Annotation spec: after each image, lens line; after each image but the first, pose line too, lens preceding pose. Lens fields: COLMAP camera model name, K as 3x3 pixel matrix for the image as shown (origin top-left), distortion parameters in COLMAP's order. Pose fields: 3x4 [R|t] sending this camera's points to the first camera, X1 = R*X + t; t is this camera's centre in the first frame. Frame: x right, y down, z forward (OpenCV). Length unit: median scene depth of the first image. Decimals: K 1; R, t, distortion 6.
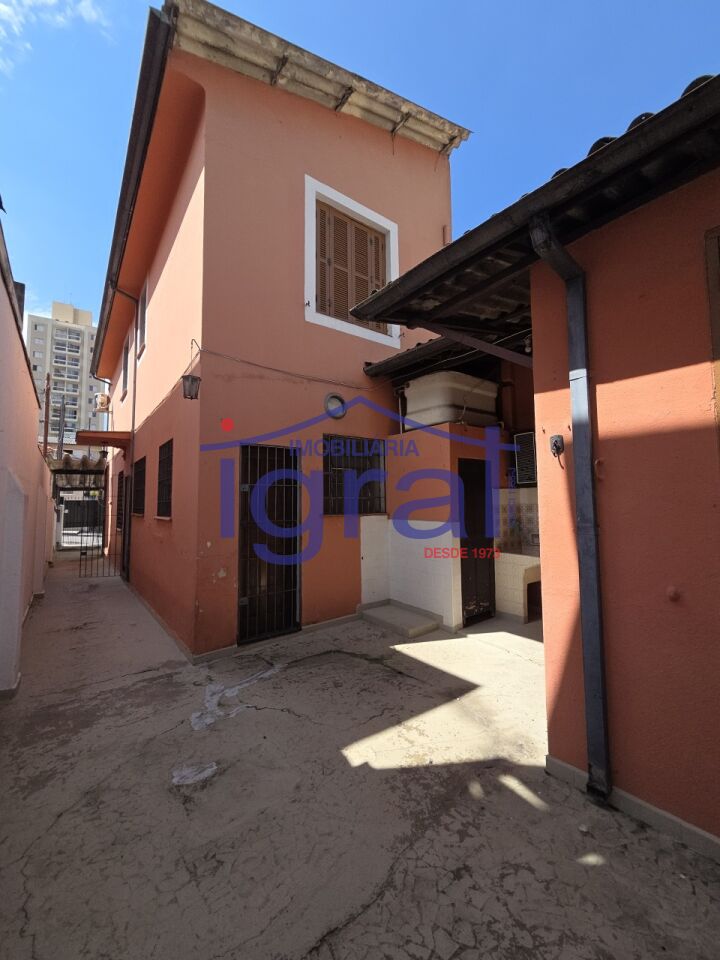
lens RADIAL K [[396.1, 0, 360.5], [0, 396.1, 478.1], [0, 0, 1]] dist [-0.003854, 0.001843]
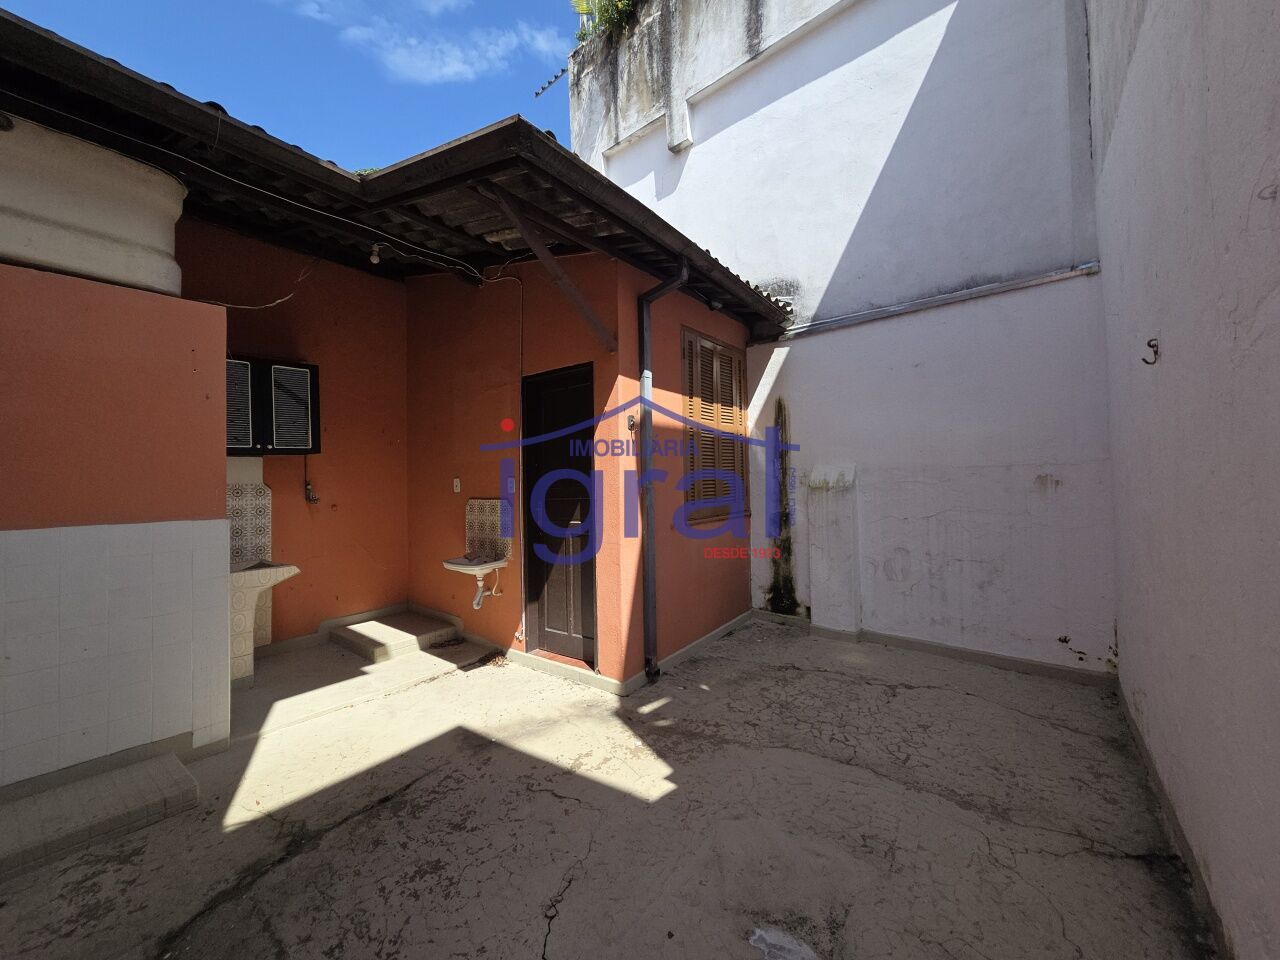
lens RADIAL K [[528.1, 0, 639.9], [0, 528.1, 476.2], [0, 0, 1]] dist [-0.003854, 0.001843]
pose [[-0.295236, 0.020895, 0.955196, -1.053305], [-0.030962, 0.999026, -0.031424, 0.128232], [-0.954923, -0.038852, -0.294302, 1.425608]]
